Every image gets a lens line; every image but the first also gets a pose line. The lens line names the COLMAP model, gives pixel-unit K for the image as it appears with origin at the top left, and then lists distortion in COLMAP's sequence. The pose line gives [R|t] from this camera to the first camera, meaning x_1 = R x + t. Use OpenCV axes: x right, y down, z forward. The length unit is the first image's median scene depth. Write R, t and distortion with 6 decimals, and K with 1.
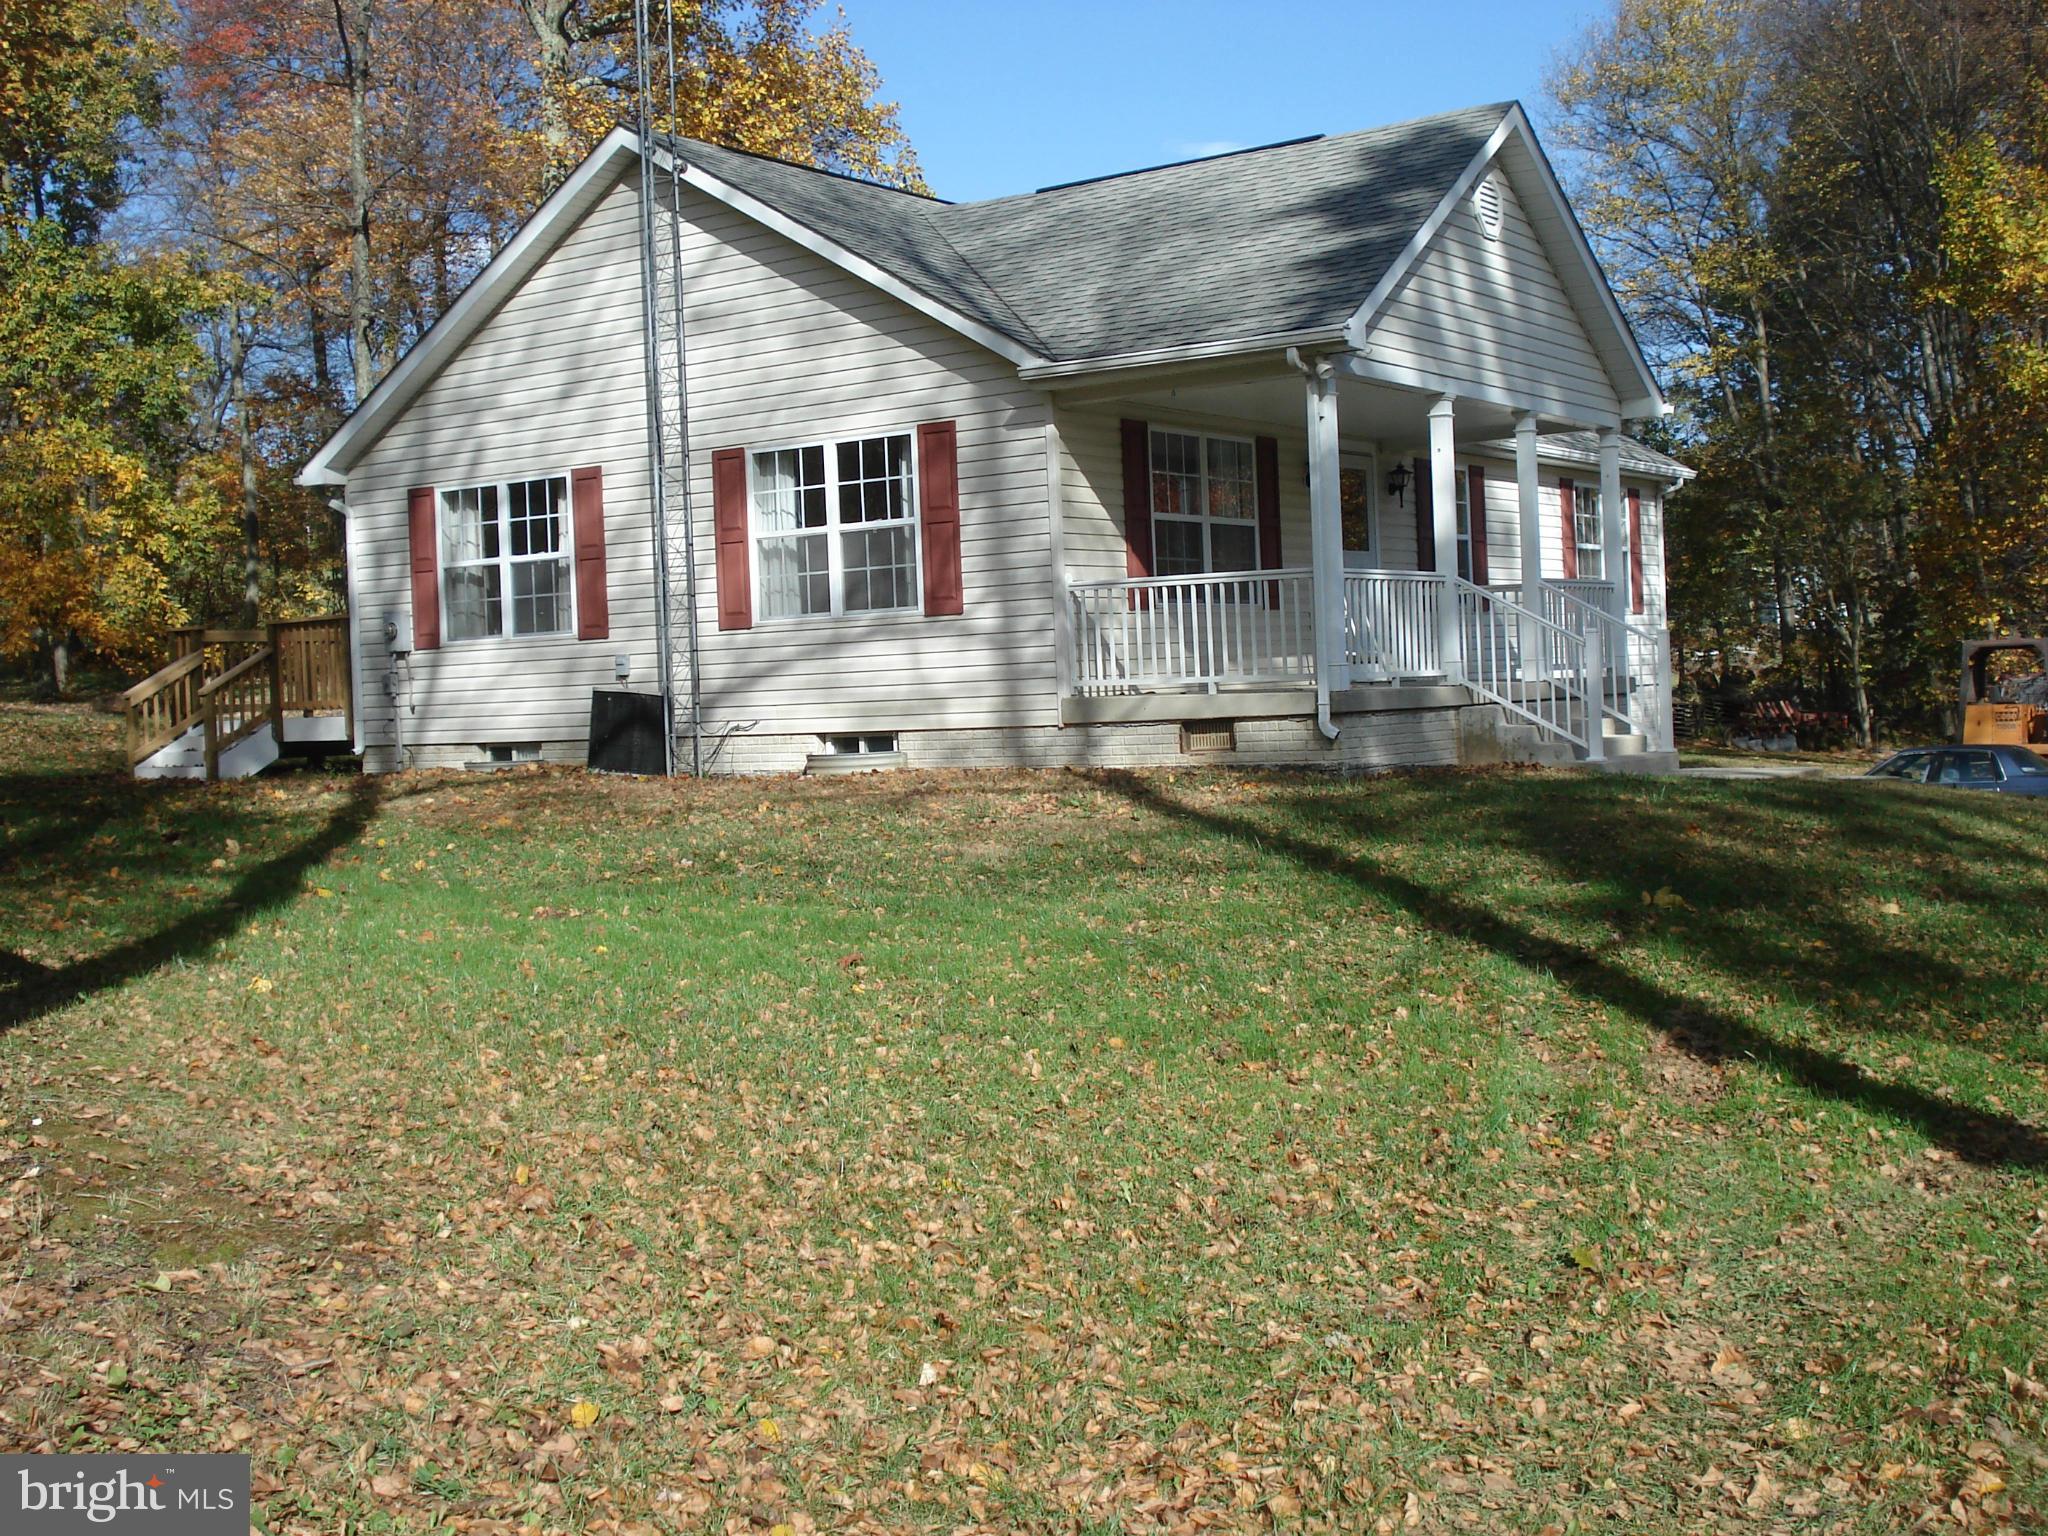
lens RADIAL K [[2616.5, 0, 1024.0], [0, 2616.5, 768.0], [0, 0, 1]] dist [-0.023703, -0.020740]
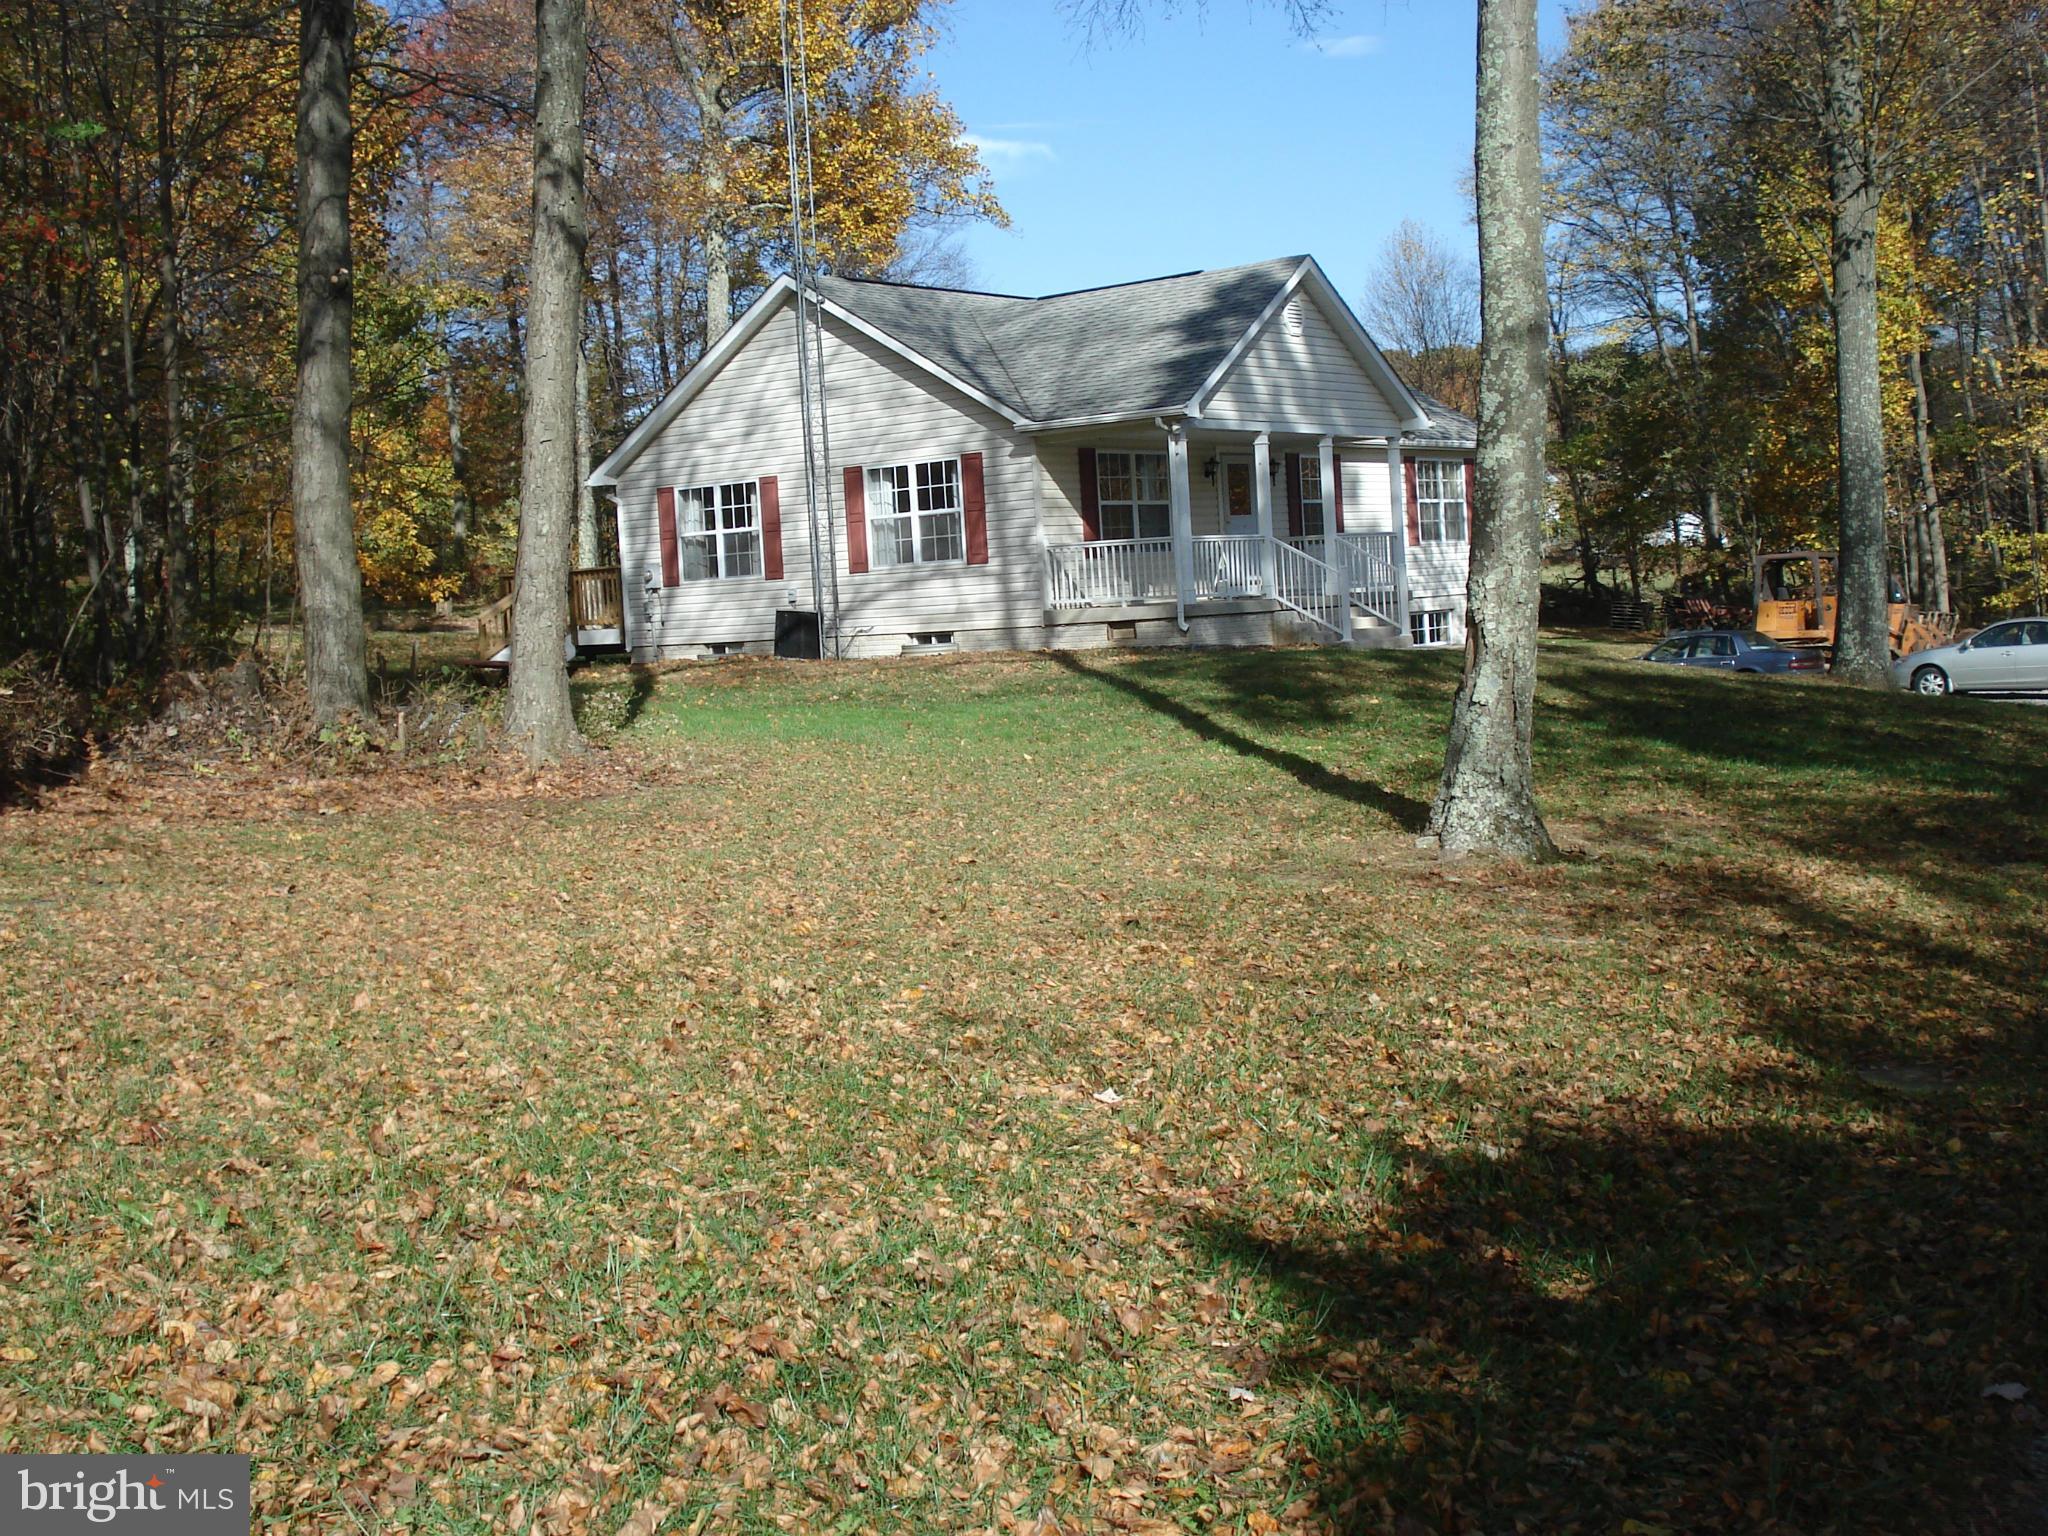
lens RADIAL K [[2287.0, 0, 1024.0], [0, 2287.0, 768.0], [0, 0, 1]] dist [-0.044422, -0.011703]
pose [[0.999059, -0.015642, -0.040459, 0.054938], [0.017474, 0.998819, 0.045325, 0.008183], [0.039702, -0.045989, 0.998153, -0.484333]]
